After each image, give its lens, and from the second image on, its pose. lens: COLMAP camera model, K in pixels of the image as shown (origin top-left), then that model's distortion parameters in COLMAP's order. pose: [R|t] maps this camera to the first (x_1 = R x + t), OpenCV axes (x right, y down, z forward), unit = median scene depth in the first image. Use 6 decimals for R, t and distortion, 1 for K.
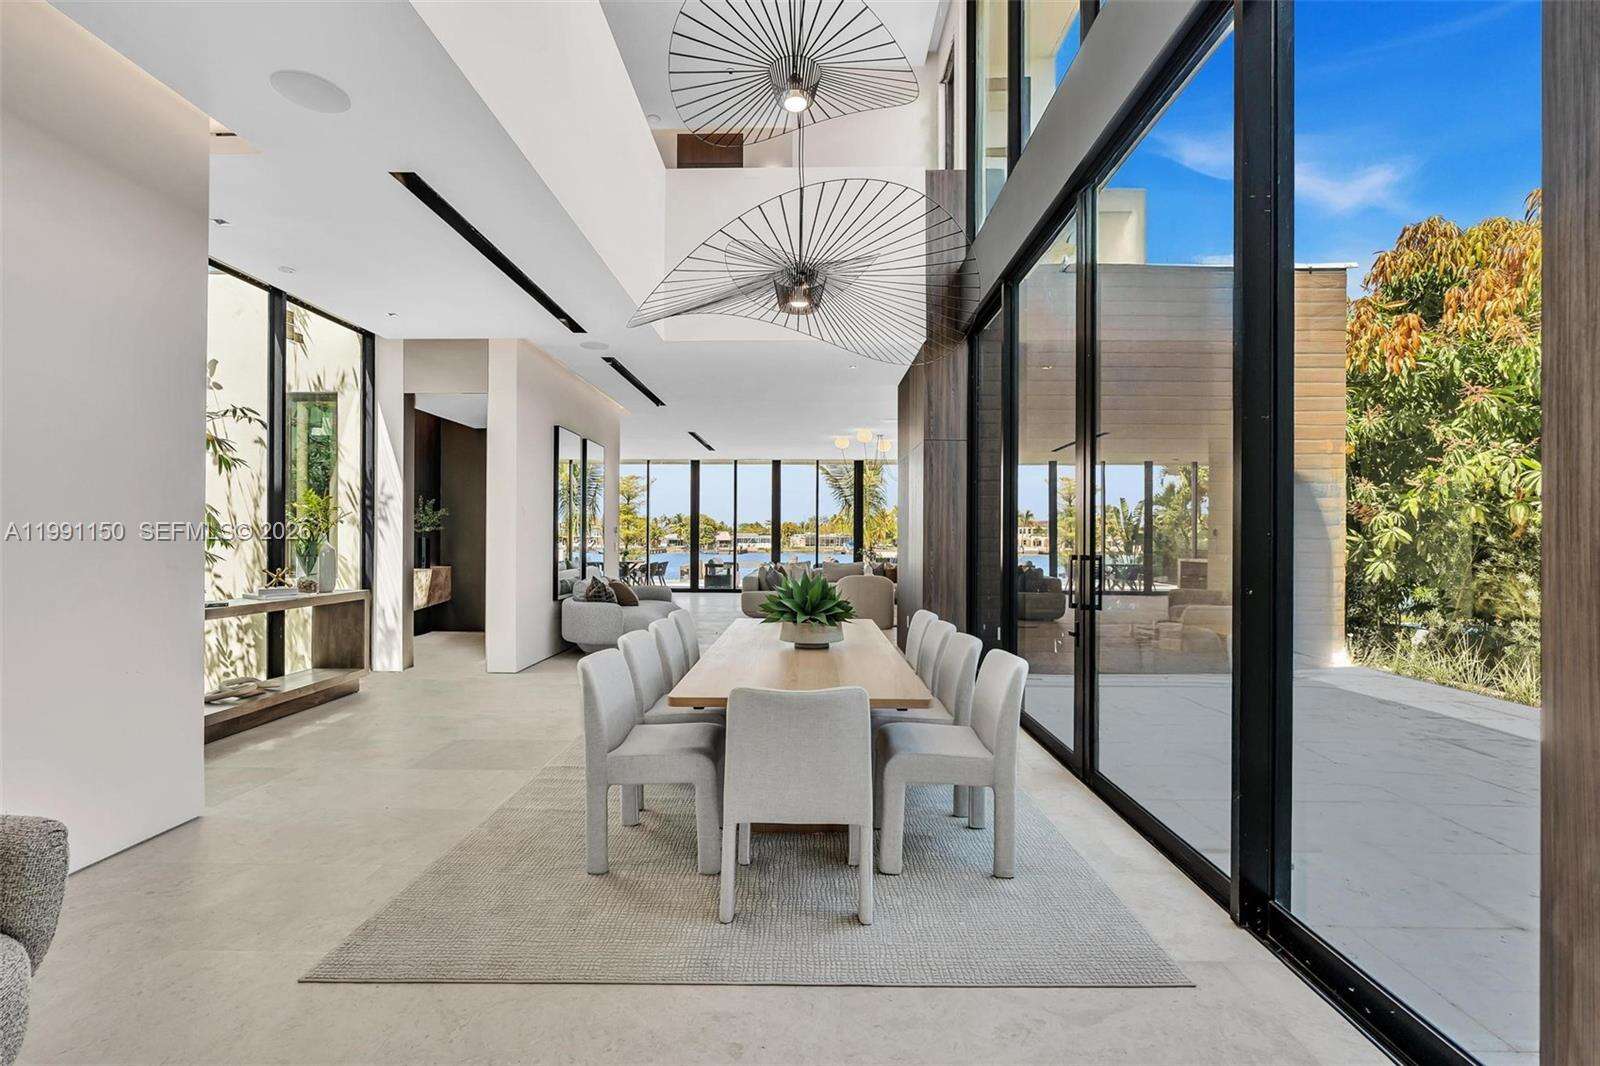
lens RADIAL K [[723.2, 0, 794.3], [0, 723.2, 543.4], [0, 0, 1]] dist [0.000688, 0.000073]
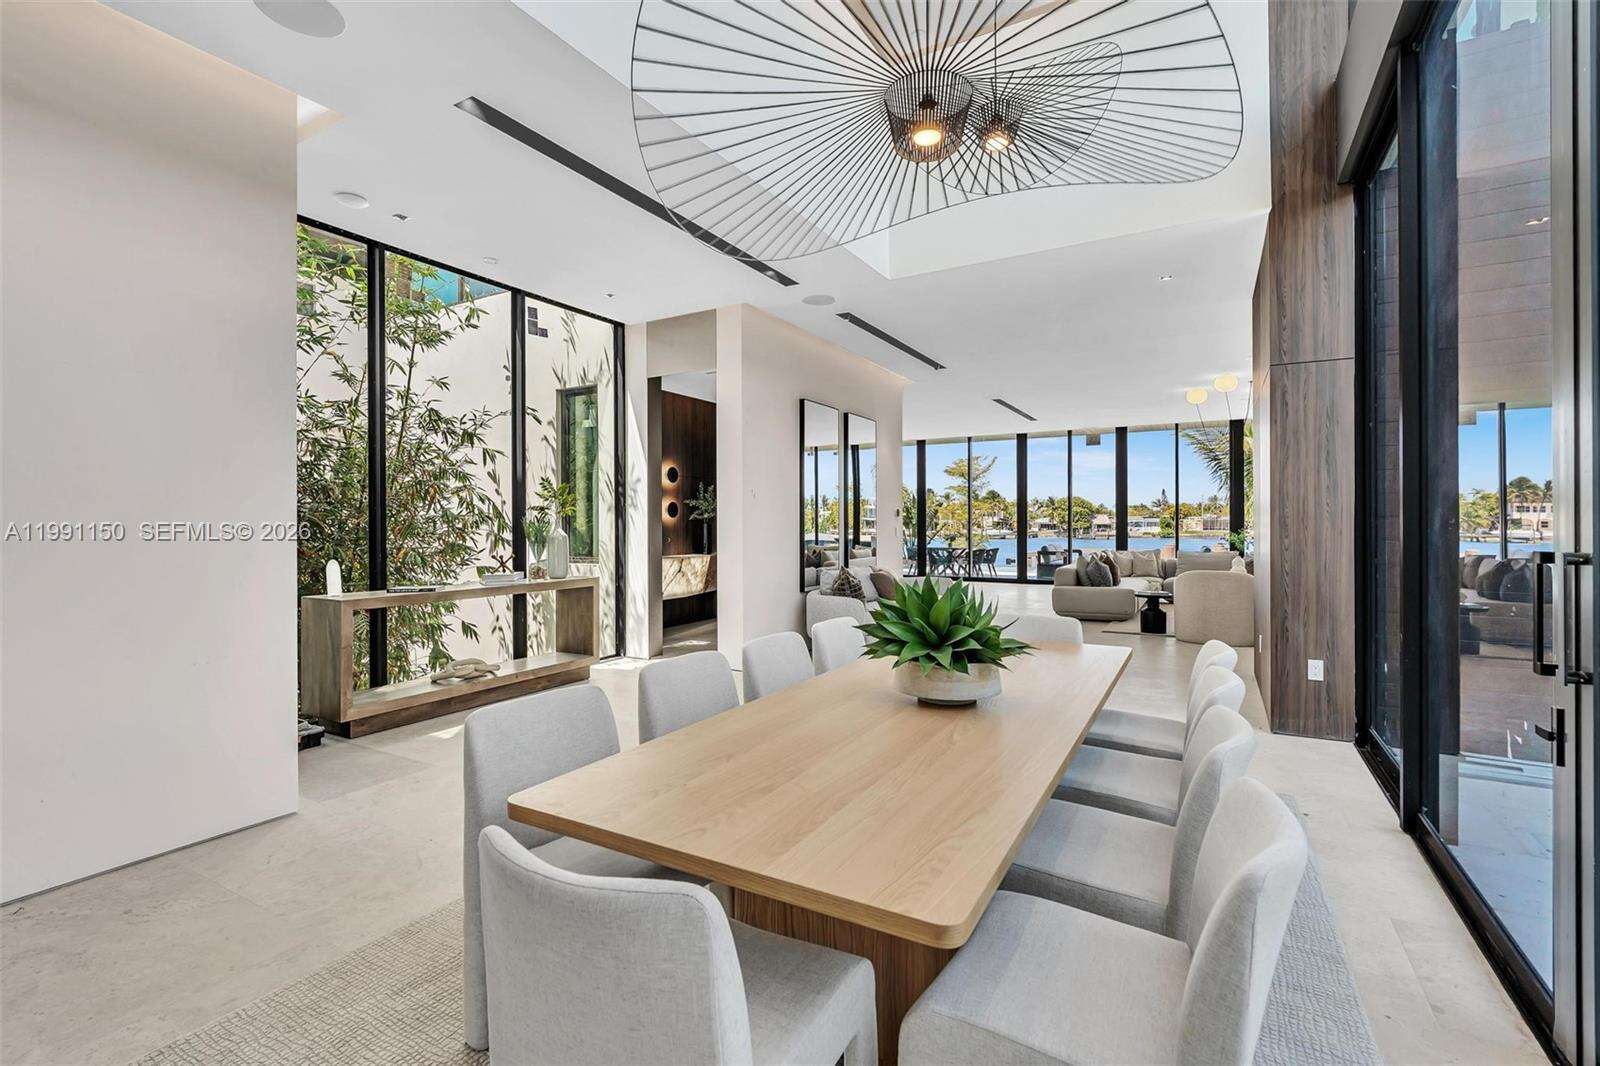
lens RADIAL K [[719.6, 0, 798.7], [0, 719.6, 531.7], [0, 0, 1]] dist [-0.002877, -0.000158]
pose [[0.877289, -0.001894, -0.479960, 0.113810], [0.004264, 0.999984, 0.003847, -0.000249], [0.479944, -0.005421, 0.877282, 0.231582]]
